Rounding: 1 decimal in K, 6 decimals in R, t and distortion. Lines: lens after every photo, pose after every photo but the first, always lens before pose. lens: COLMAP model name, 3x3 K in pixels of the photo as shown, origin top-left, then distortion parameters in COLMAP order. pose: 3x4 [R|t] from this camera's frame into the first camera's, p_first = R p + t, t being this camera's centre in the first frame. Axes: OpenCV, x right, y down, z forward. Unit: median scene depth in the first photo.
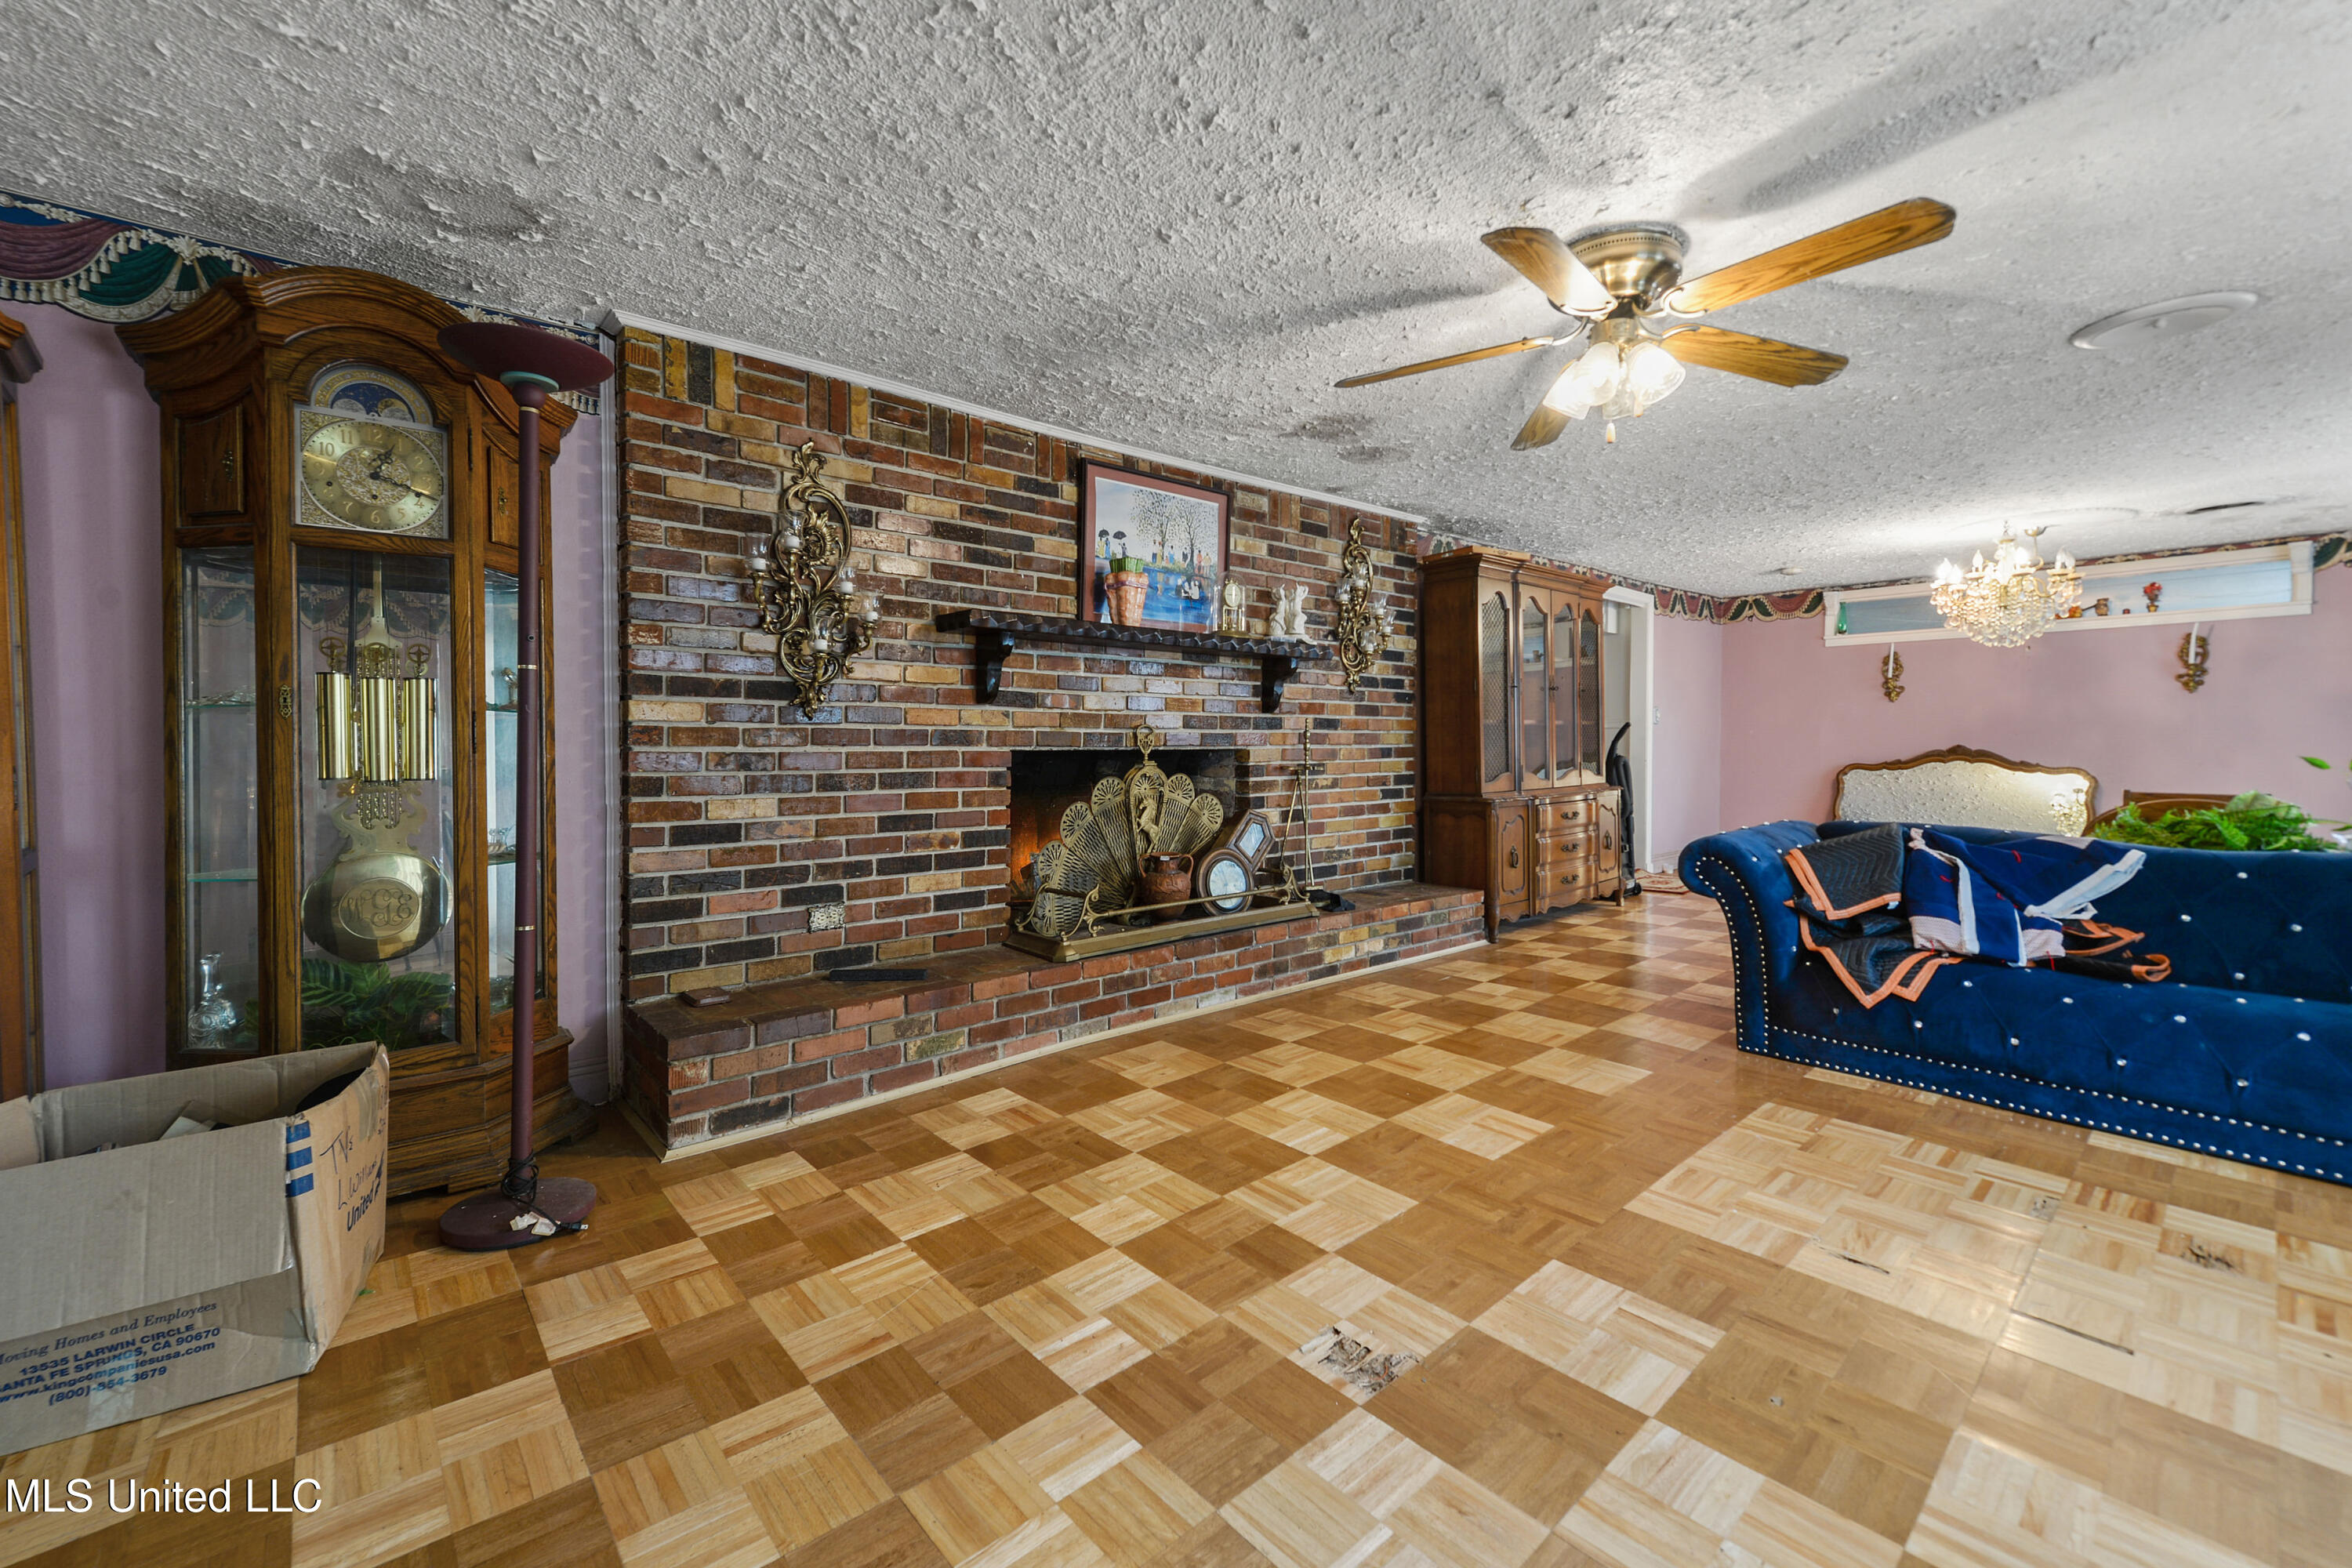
lens RADIAL K [[972.7, 0, 1172.0], [0, 972.7, 748.3], [0, 0, 1]] dist [-0.000995, -0.000112]
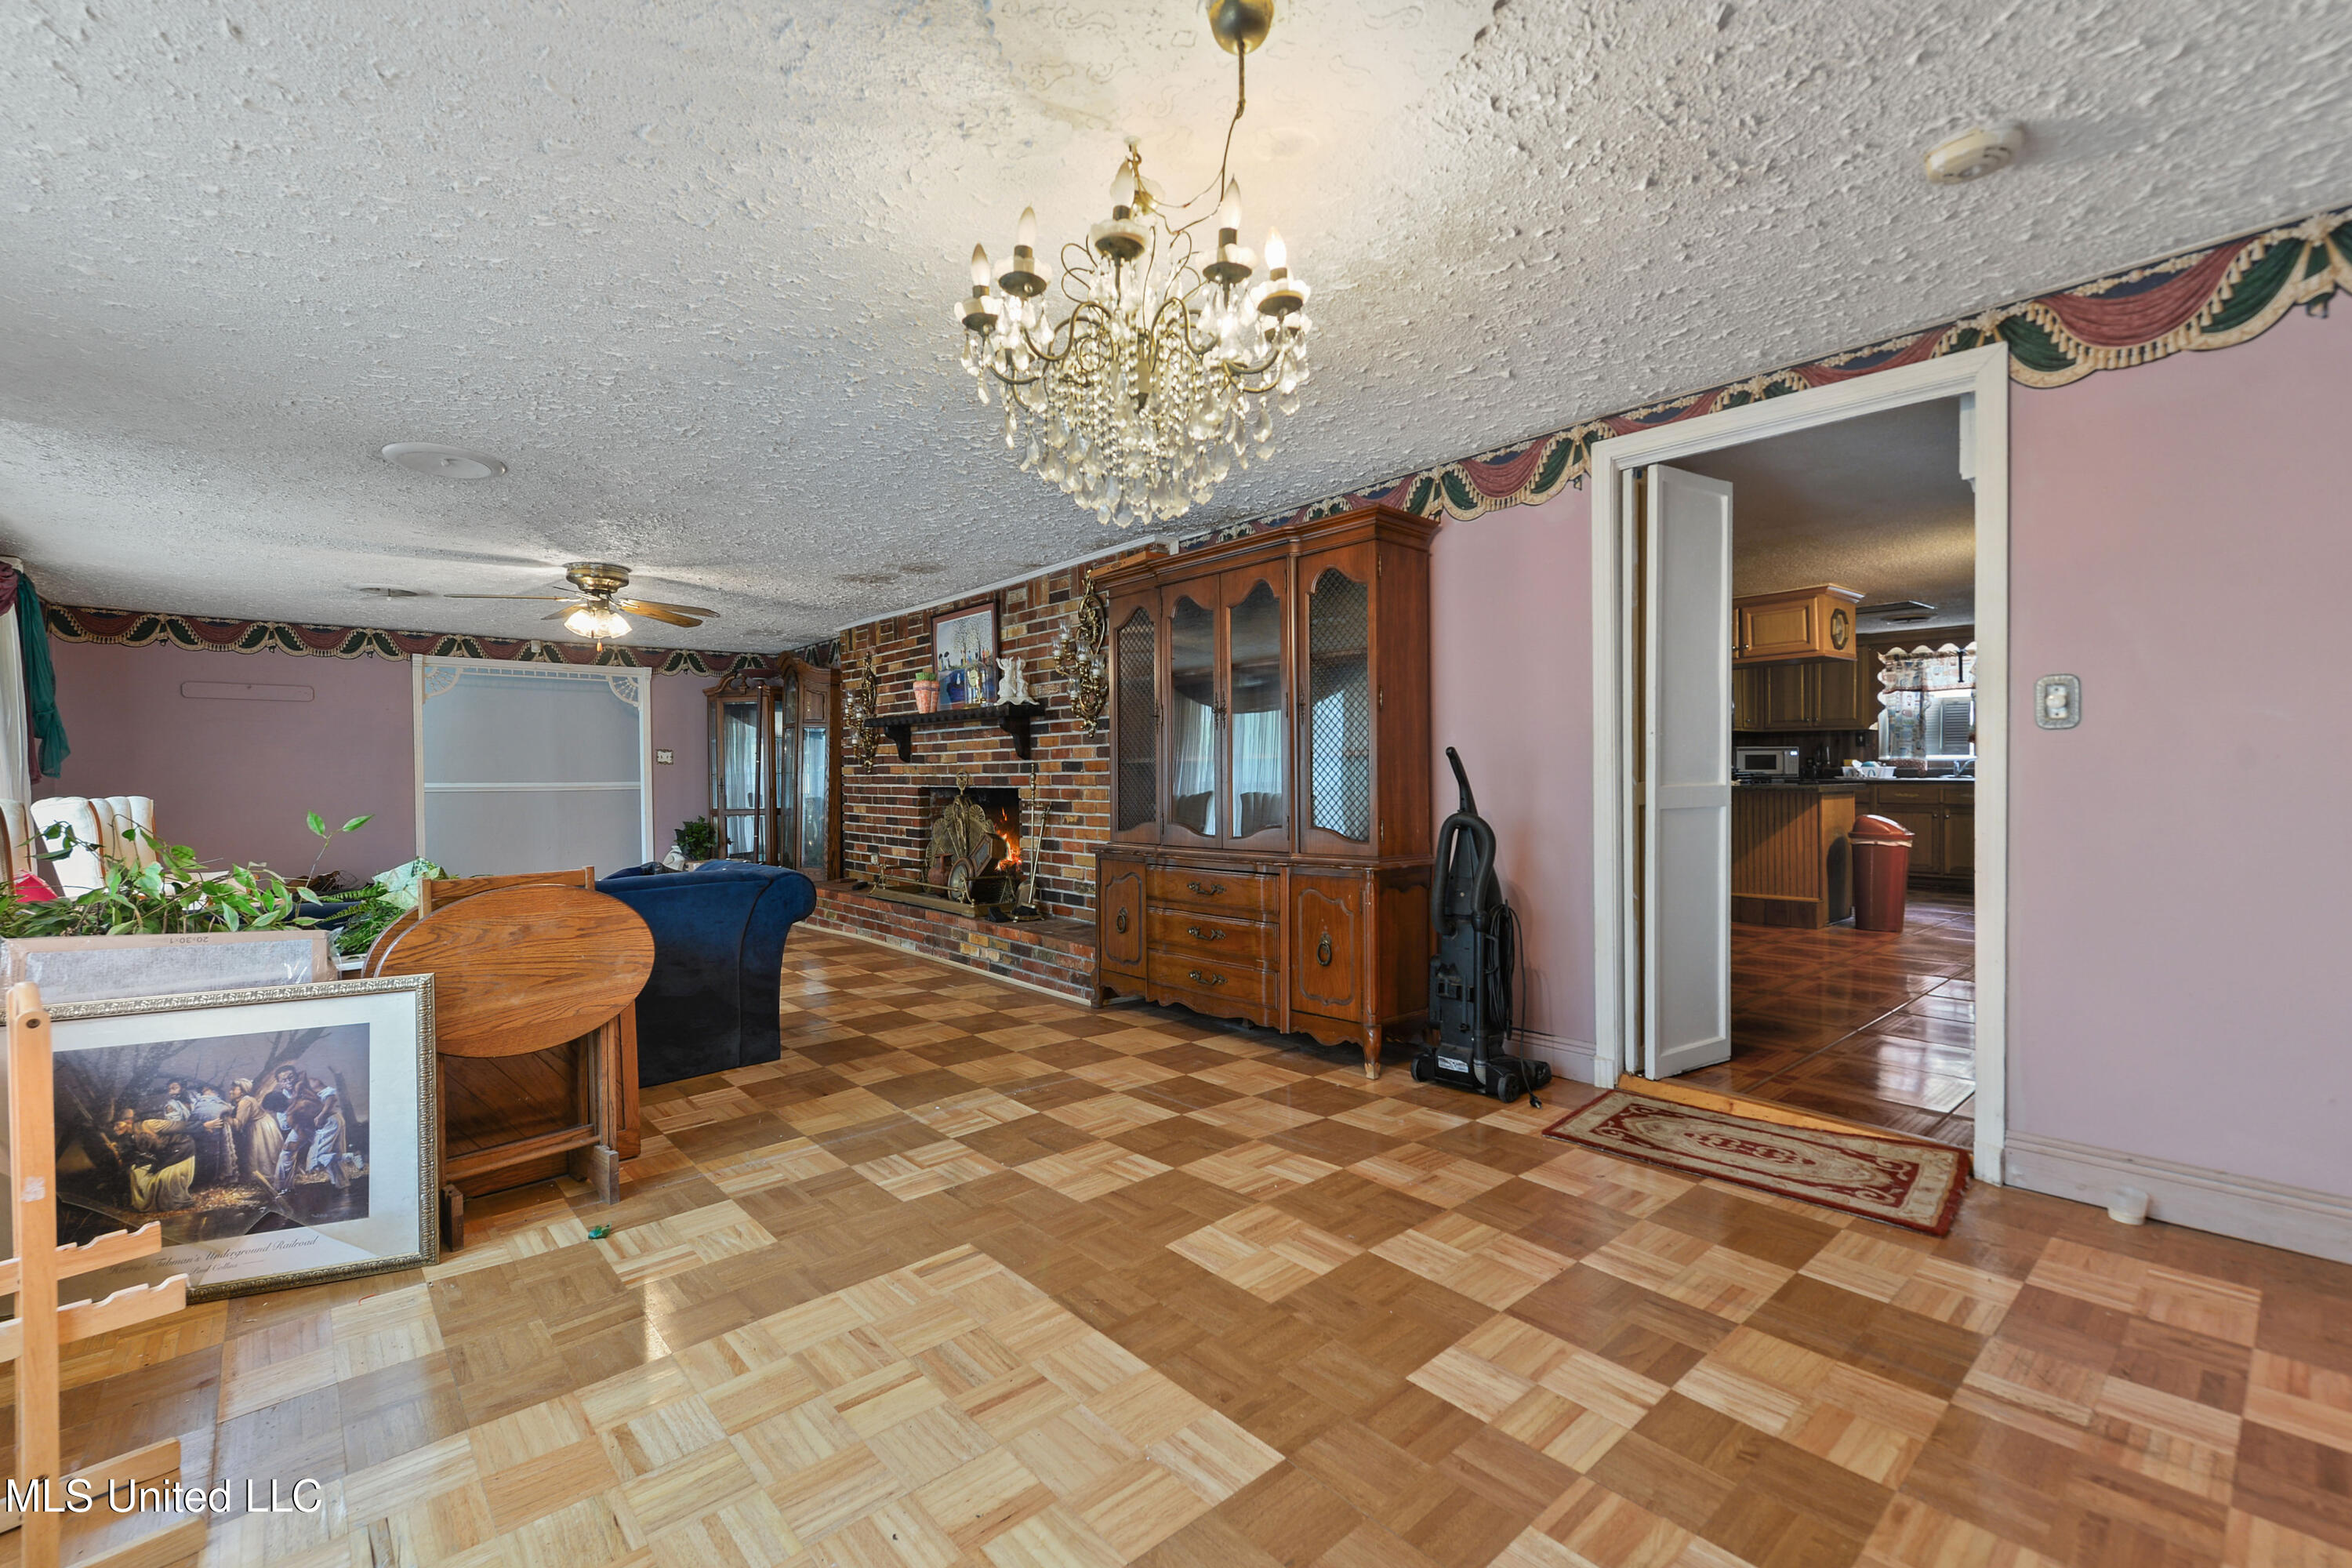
lens RADIAL K [[1014.6, 0, 1174.3], [0, 1014.6, 784.3], [0, 0, 1]] dist [-0.003620, -0.000172]
pose [[-0.004868, 0.005424, -0.999973, 1.440238], [-0.004051, 0.999977, 0.005444, -0.012473], [0.999980, 0.004078, -0.004846, 1.227955]]
